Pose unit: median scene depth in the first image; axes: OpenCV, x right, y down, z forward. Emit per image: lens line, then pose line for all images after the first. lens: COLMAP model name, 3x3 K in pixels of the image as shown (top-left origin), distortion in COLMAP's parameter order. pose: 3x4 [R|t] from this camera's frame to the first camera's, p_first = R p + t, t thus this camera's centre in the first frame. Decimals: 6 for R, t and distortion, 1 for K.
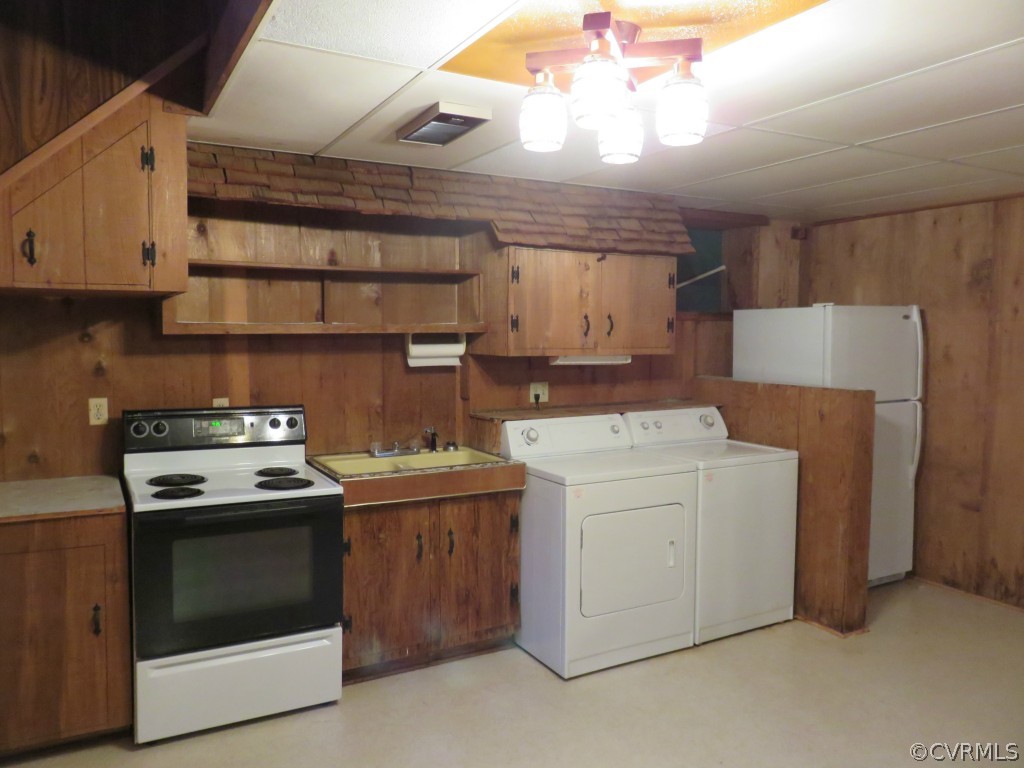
lens RADIAL K [[770.4, 0, 504.6], [0, 770.4, 383.0], [0, 0, 1]] dist [-0.007419, 0.003021]
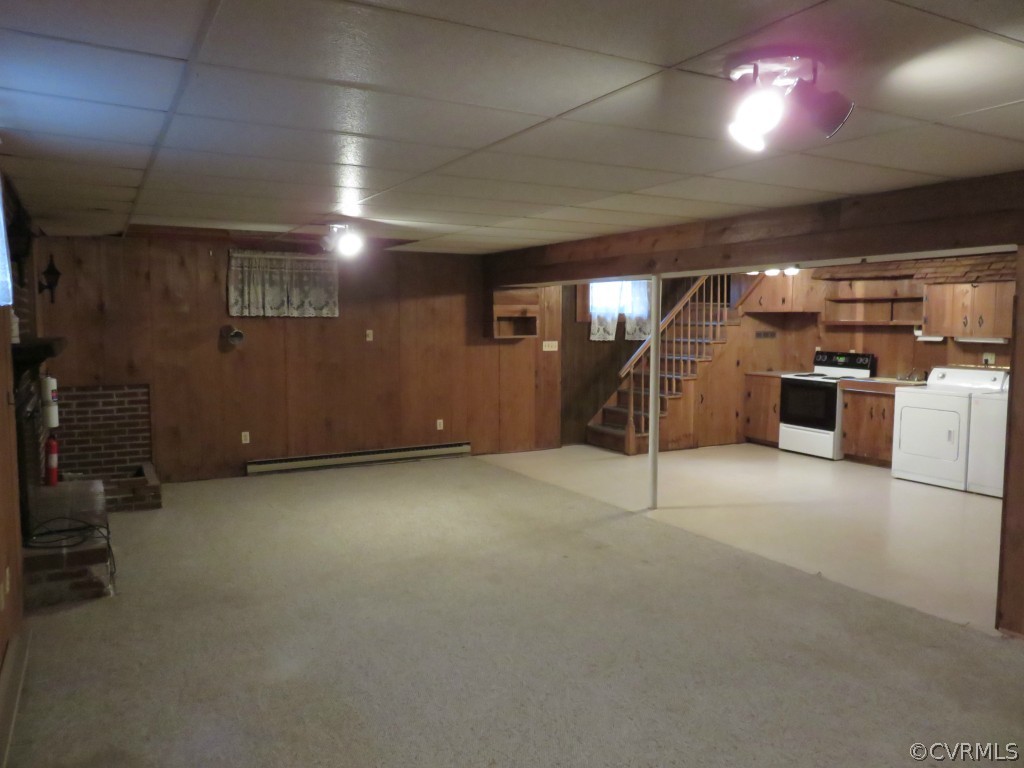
lens RADIAL K [[770.4, 0, 504.6], [0, 770.4, 383.0], [0, 0, 1]] dist [-0.007419, 0.003021]
pose [[-0.012750, 0.079687, -0.996738, 2.146785], [-0.066711, 0.994531, 0.080364, 0.000896], [0.997691, 0.067518, -0.007364, -0.137911]]
